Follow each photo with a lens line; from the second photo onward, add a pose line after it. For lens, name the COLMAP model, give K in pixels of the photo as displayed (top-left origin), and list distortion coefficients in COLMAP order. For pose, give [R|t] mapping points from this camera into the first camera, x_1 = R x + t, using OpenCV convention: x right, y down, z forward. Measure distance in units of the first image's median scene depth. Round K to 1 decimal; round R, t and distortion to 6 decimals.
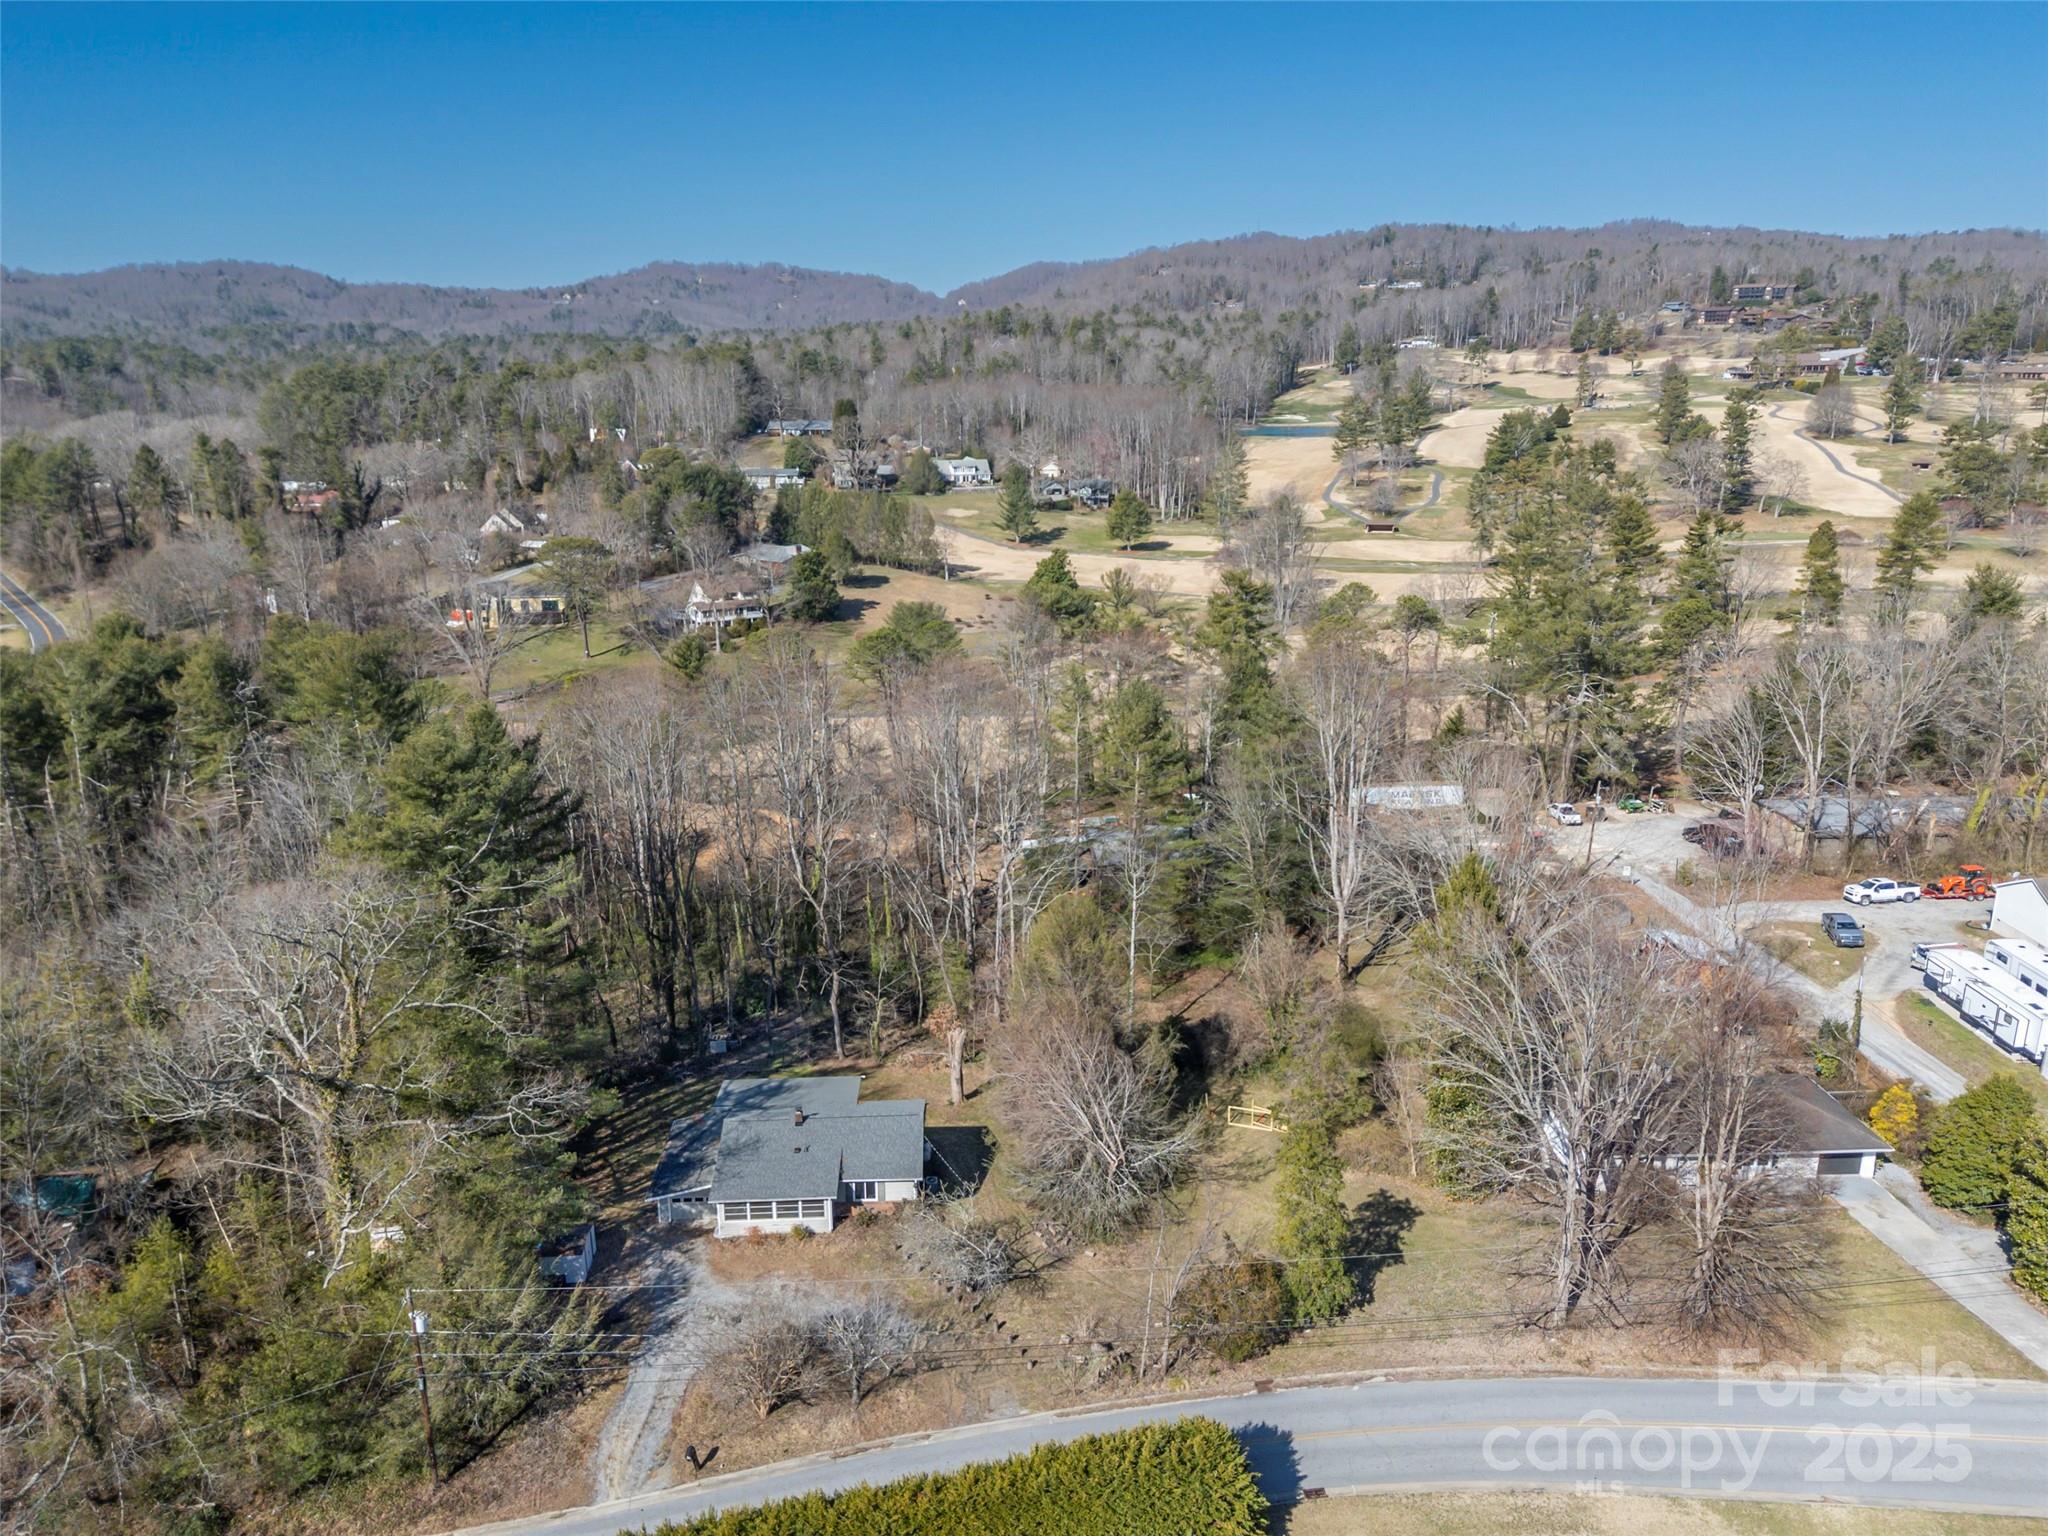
lens RADIAL K [[1501.1, 0, 1037.3], [0, 1501.1, 778.9], [0, 0, 1]] dist [0.059001, -0.056043]
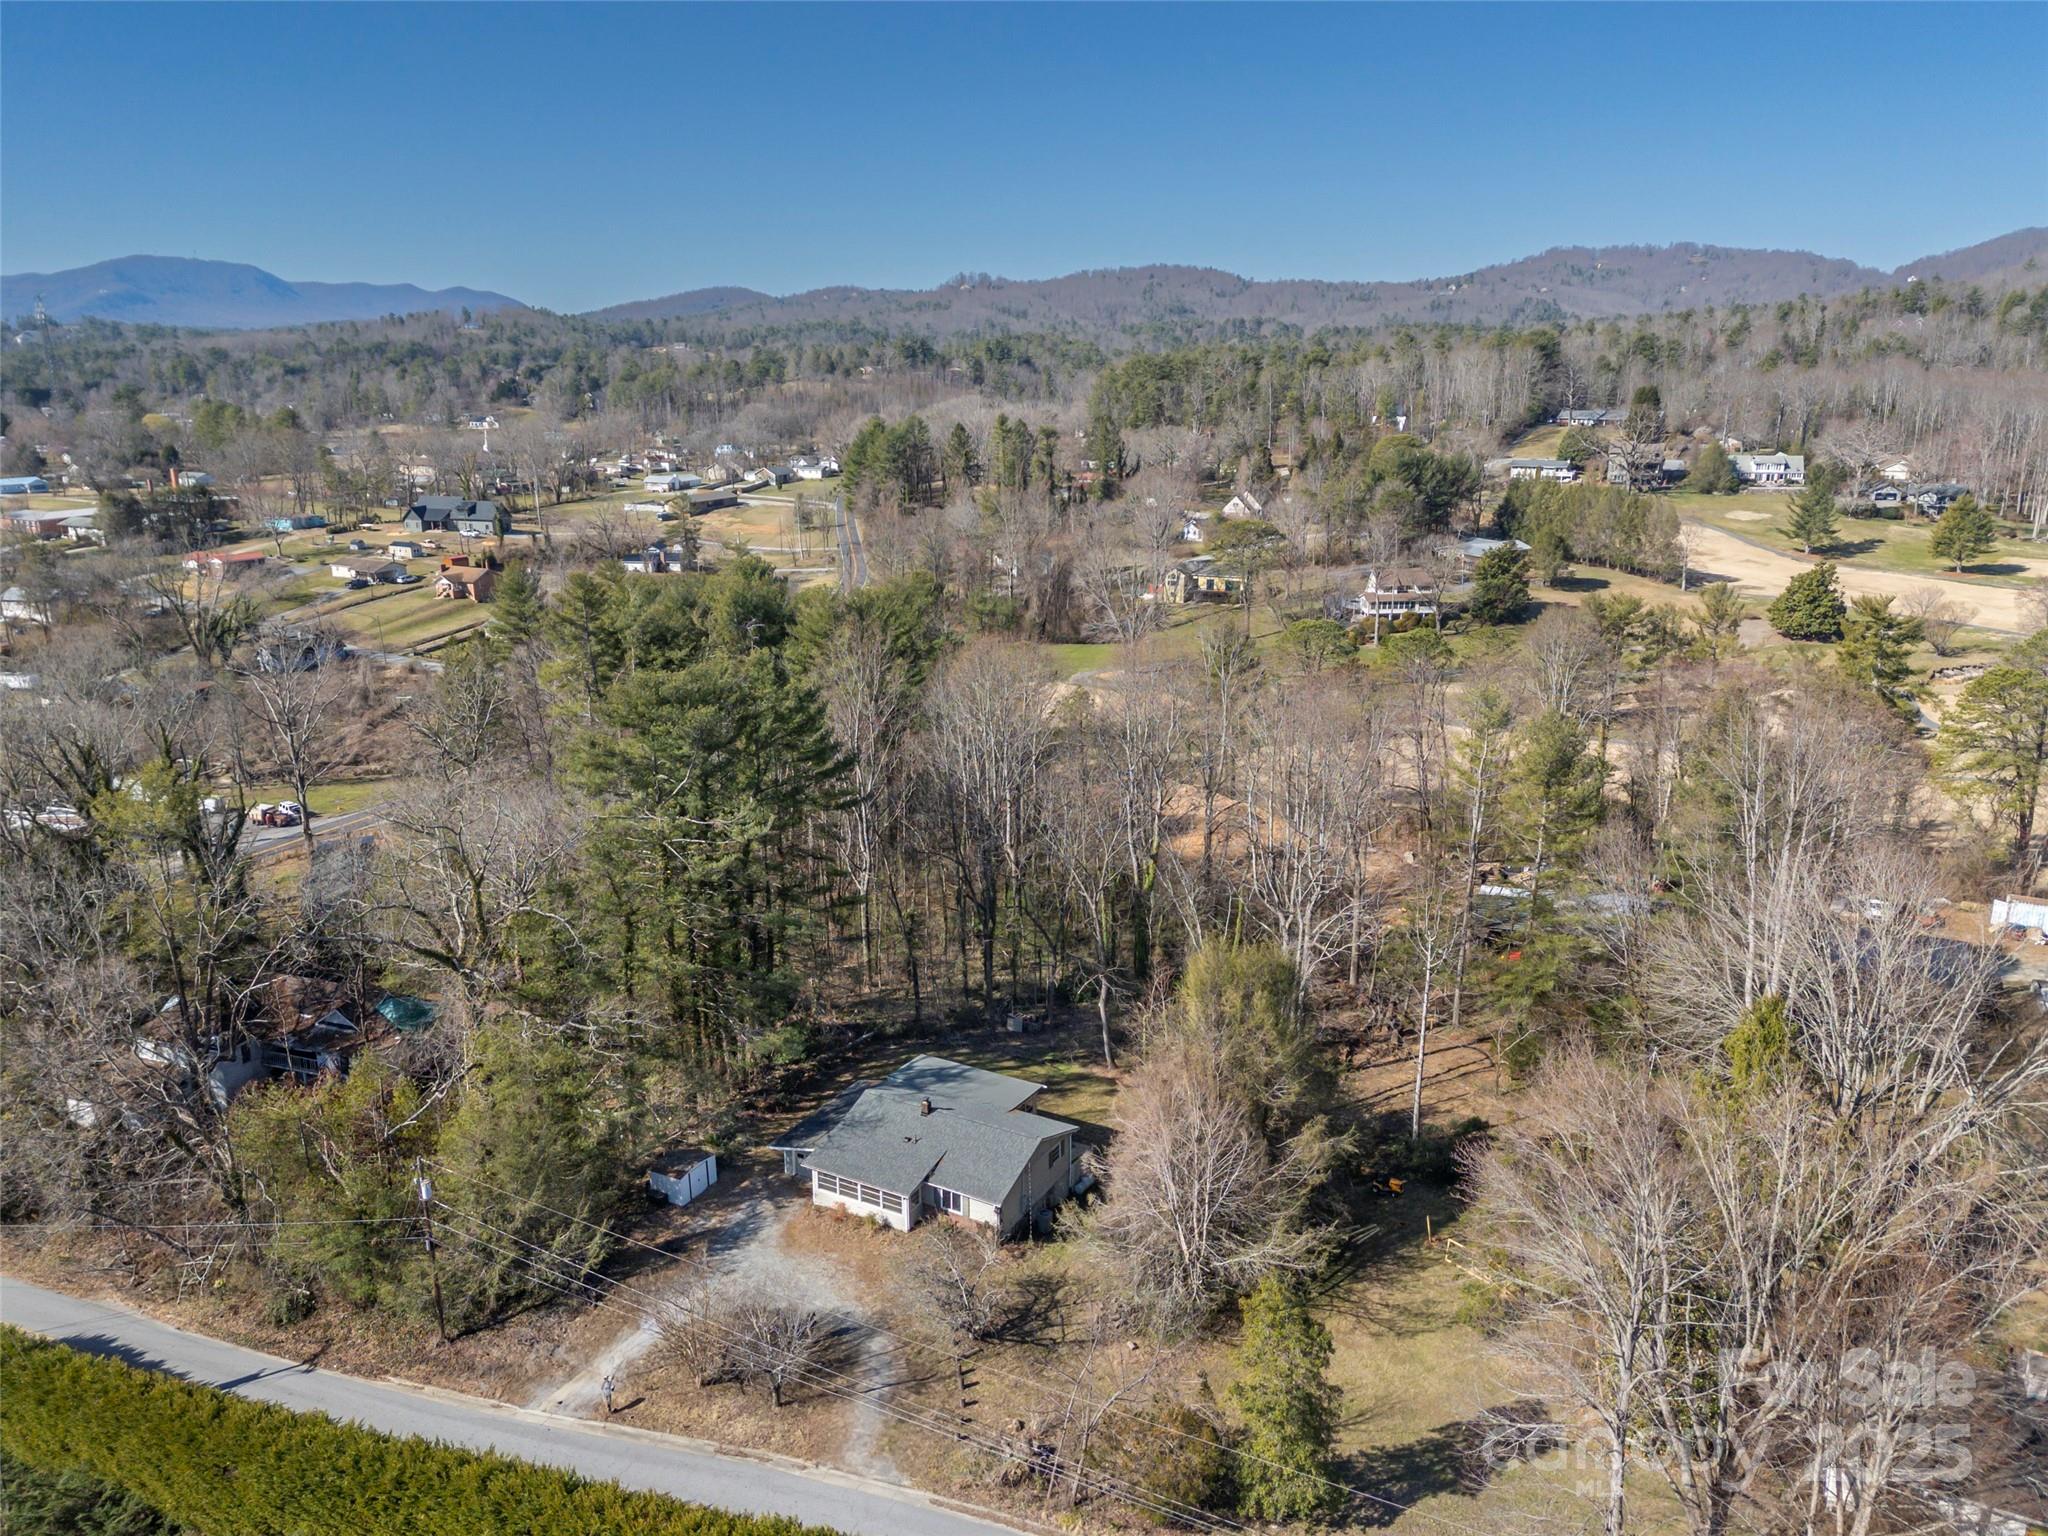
lens RADIAL K [[1501.1, 0, 1027.5], [0, 1501.1, 778.3], [0, 0, 1]] dist [0.059001, -0.056043]
pose [[0.846361, 0.143602, -0.512885, 0.083308], [-0.140963, 0.989023, 0.044300, -0.008427], [0.513617, 0.034804, 0.857313, 0.045811]]
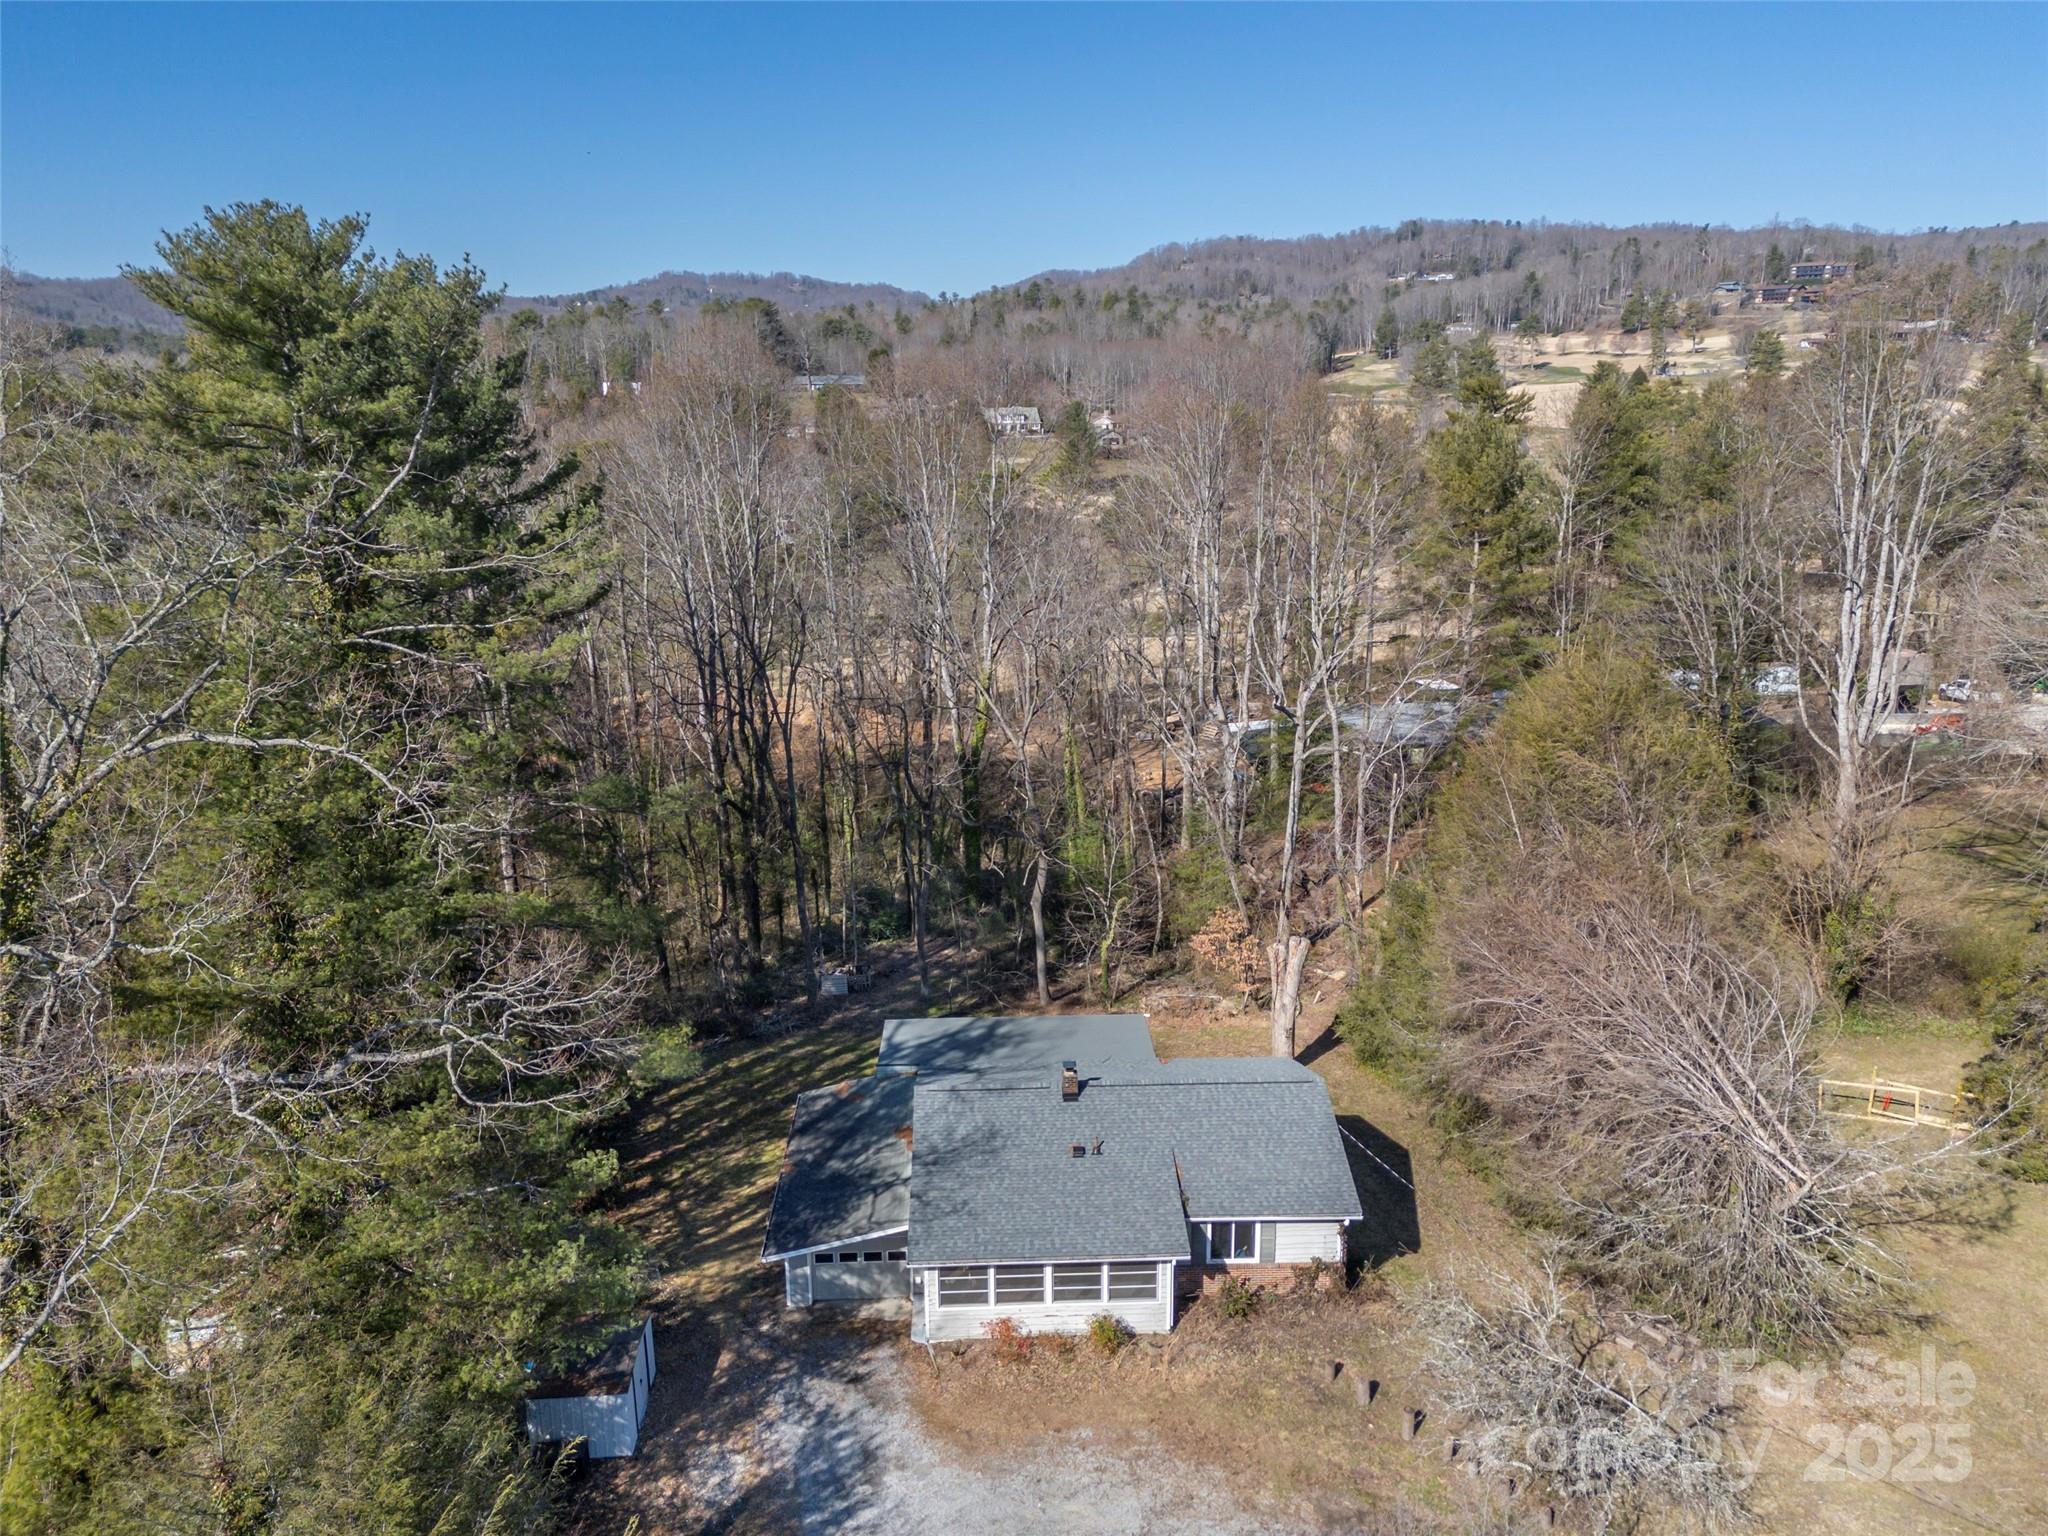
lens RADIAL K [[1501.1, 0, 1031.8], [0, 1501.1, 777.5], [0, 0, 1]] dist [0.059001, -0.056043]
pose [[0.999959, -0.002479, -0.008681, -0.038244], [0.002366, 0.999912, -0.013037, 0.030644], [0.008712, 0.013015, 0.999877, 0.119815]]
